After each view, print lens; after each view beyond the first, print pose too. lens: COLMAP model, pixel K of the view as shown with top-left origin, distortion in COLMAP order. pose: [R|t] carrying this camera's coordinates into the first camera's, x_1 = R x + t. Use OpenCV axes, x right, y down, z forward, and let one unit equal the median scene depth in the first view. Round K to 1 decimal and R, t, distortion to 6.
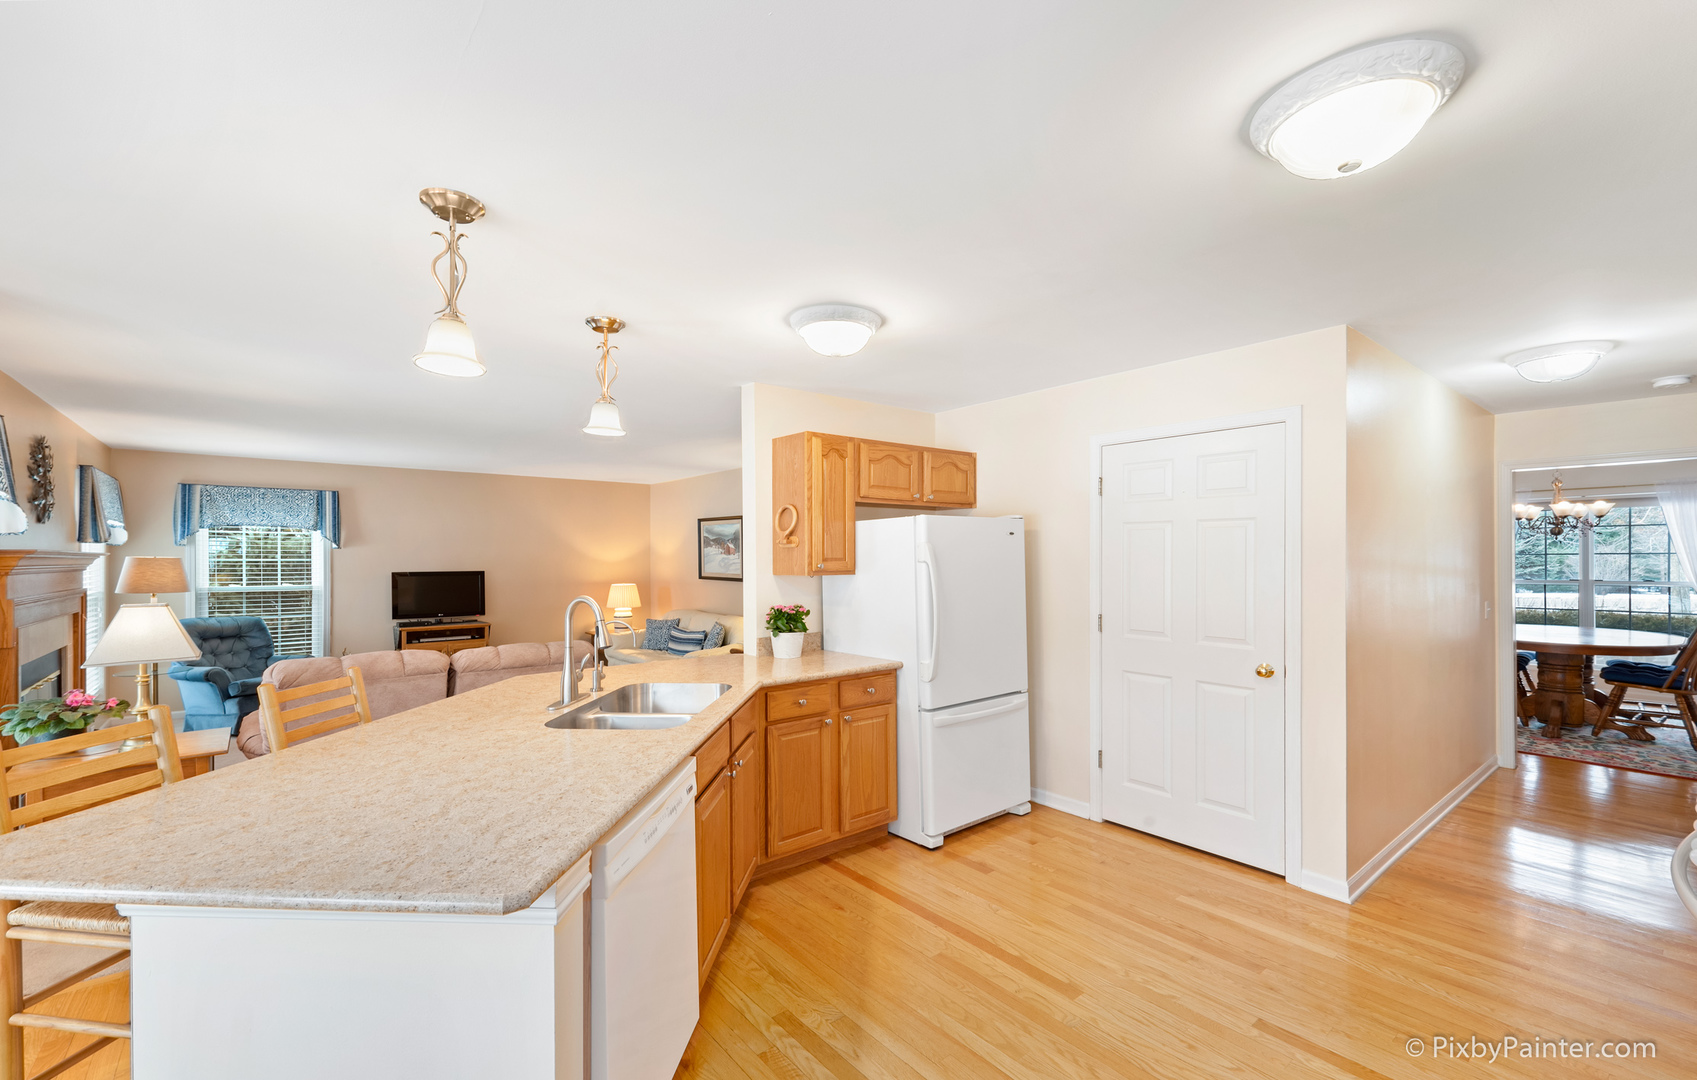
lens RADIAL K [[708.2, 0, 844.1], [0, 708.2, 559.7], [0, 0, 1]] dist [-0.000943, -0.000198]
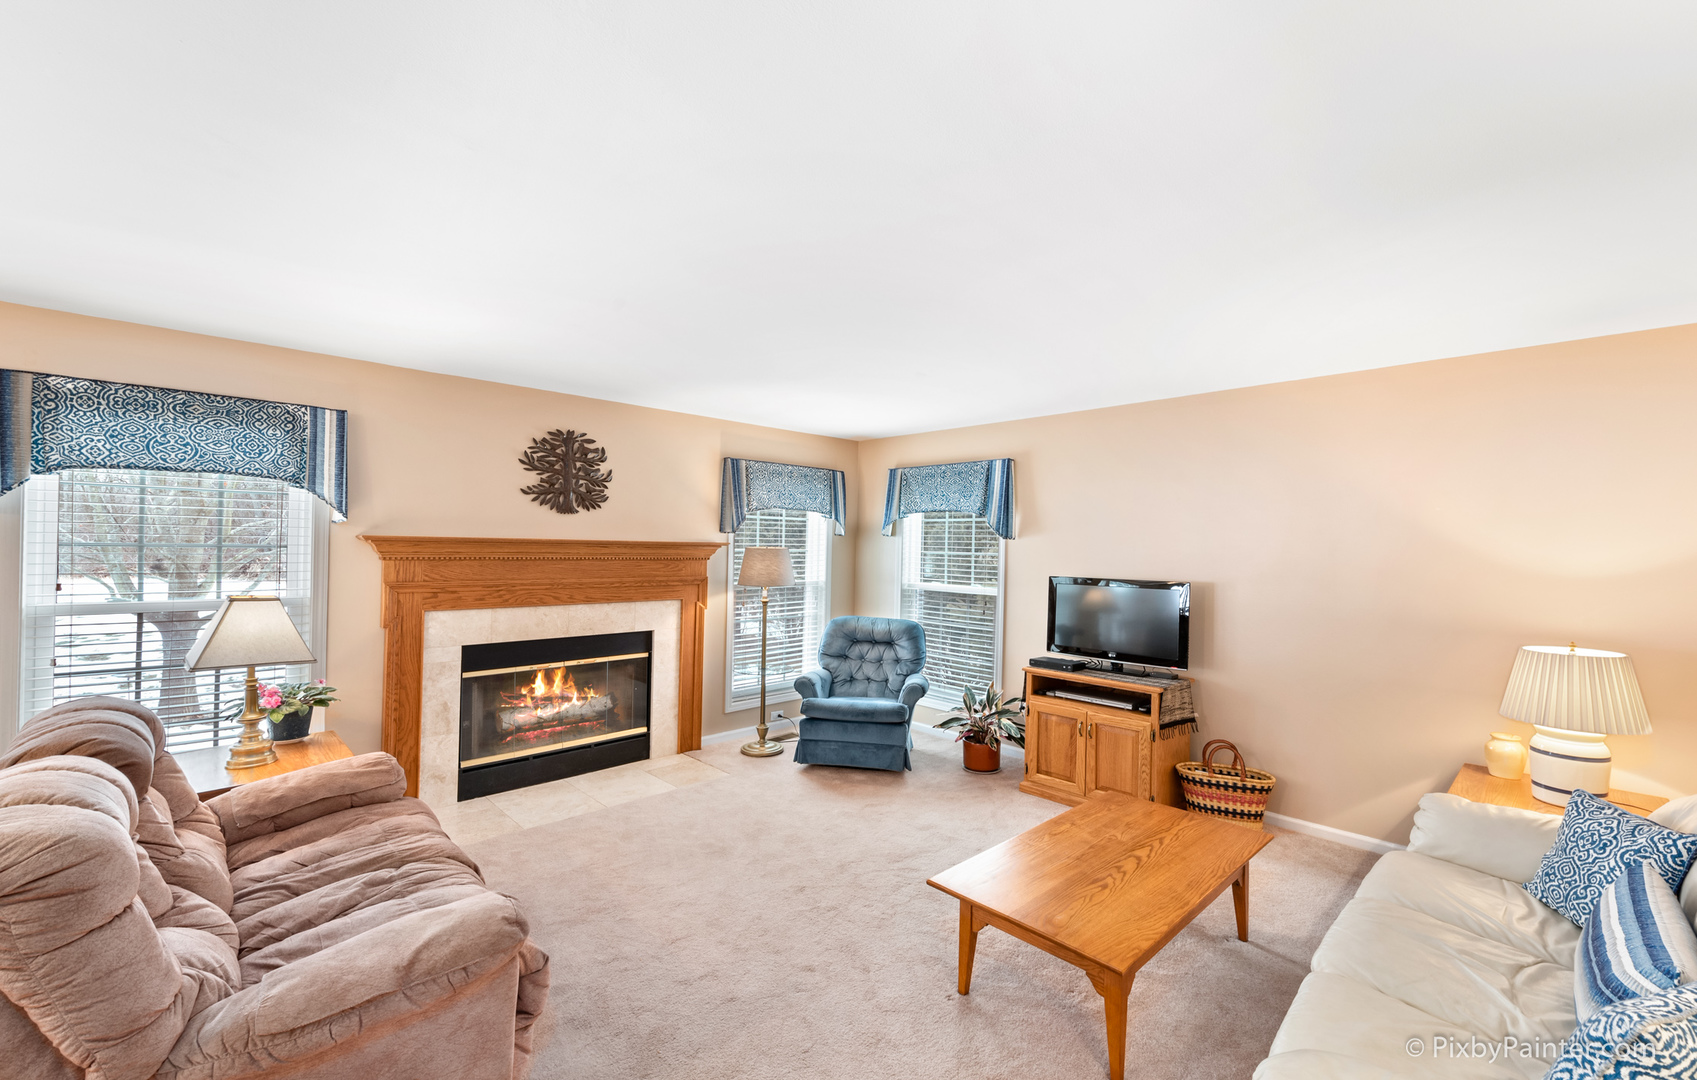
lens RADIAL K [[681.2, 0, 854.2], [0, 681.2, 555.6], [0, 0, 1]] dist [-0.000201, -0.000021]
pose [[0.078557, 0.013787, -0.996814, -0.079947], [-0.018525, 0.999752, 0.012368, -0.007502], [0.996737, 0.017495, 0.078793, 1.258698]]
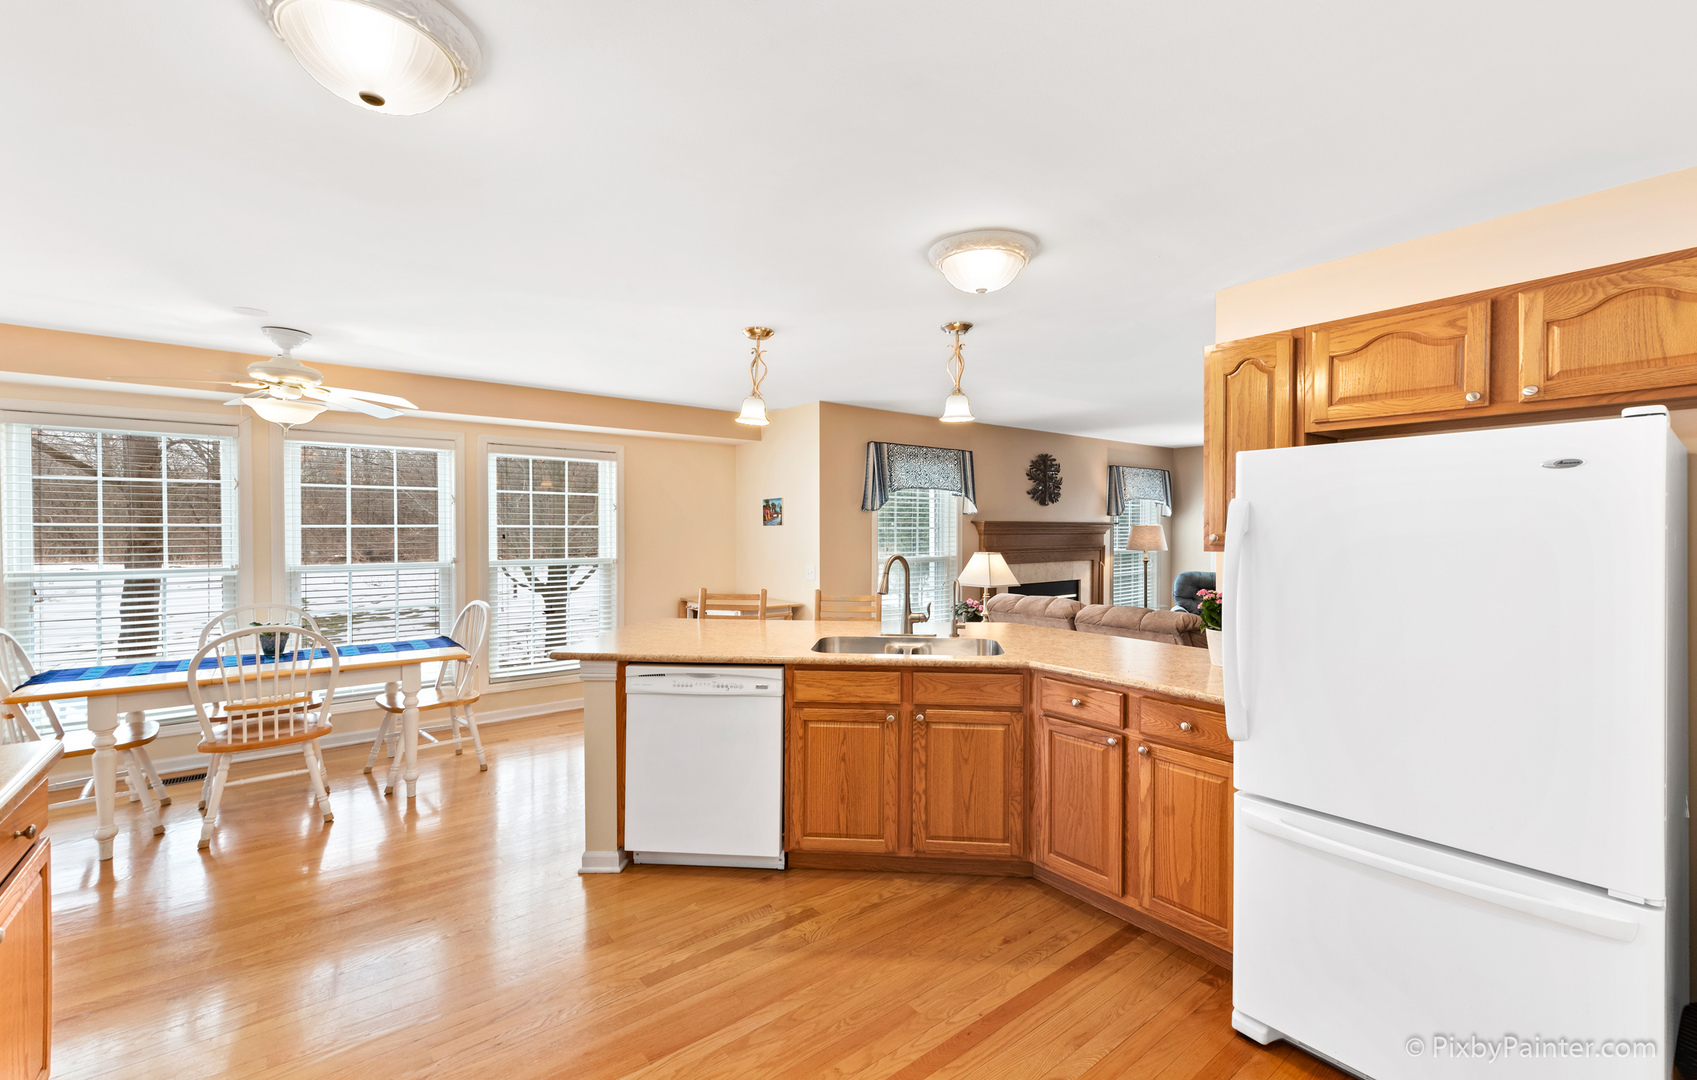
lens RADIAL K [[715.6, 0, 865.4], [0, 715.6, 538.6], [0, 0, 1]] dist [0.015236, -0.000105]
pose [[-0.006700, 0.019188, -0.999793, 0.550617], [-0.003784, 0.999808, 0.019214, -0.002355], [0.999970, 0.003912, -0.006627, 0.545213]]
